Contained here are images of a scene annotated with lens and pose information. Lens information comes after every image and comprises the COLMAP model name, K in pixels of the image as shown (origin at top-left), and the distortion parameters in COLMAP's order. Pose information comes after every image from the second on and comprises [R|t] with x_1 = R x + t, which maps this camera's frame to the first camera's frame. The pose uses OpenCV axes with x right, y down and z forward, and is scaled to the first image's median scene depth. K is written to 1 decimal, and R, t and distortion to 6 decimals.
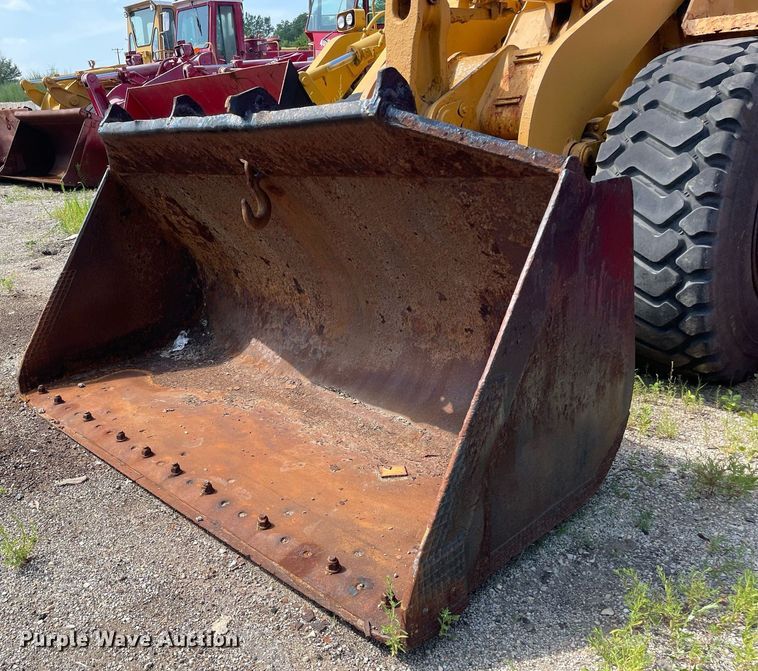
lens RADIAL K [[703.3, 0, 280.9], [0, 703.3, 346.5], [0, 0, 1]] dist [0.091269, -0.121532]
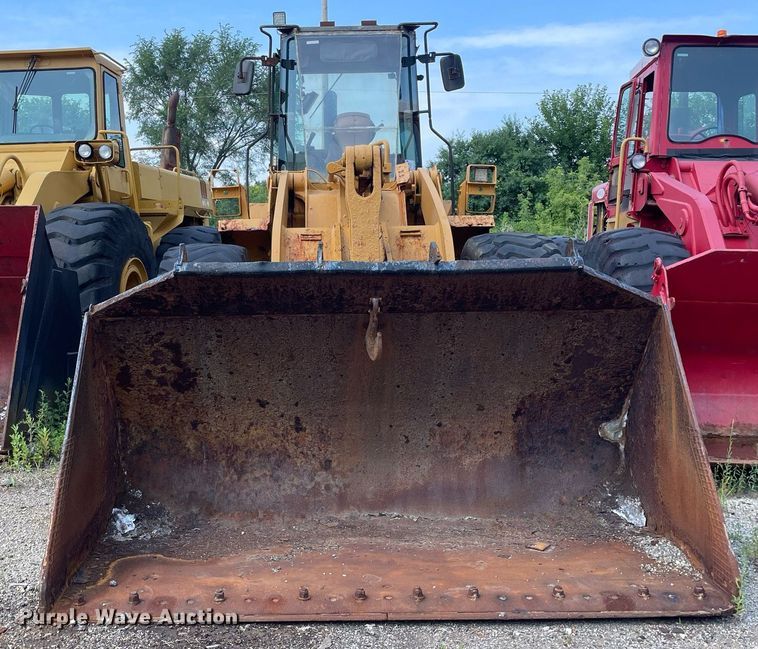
lens RADIAL K [[862.0, 0, 326.2], [0, 862.0, 298.8], [0, 0, 1]] dist [0.156261, -0.328981]
pose [[0.642953, 0.020546, 0.765630, -1.027064], [0.204539, 0.958728, -0.197494, -0.007318], [-0.738089, 0.283581, 0.612214, 0.189158]]
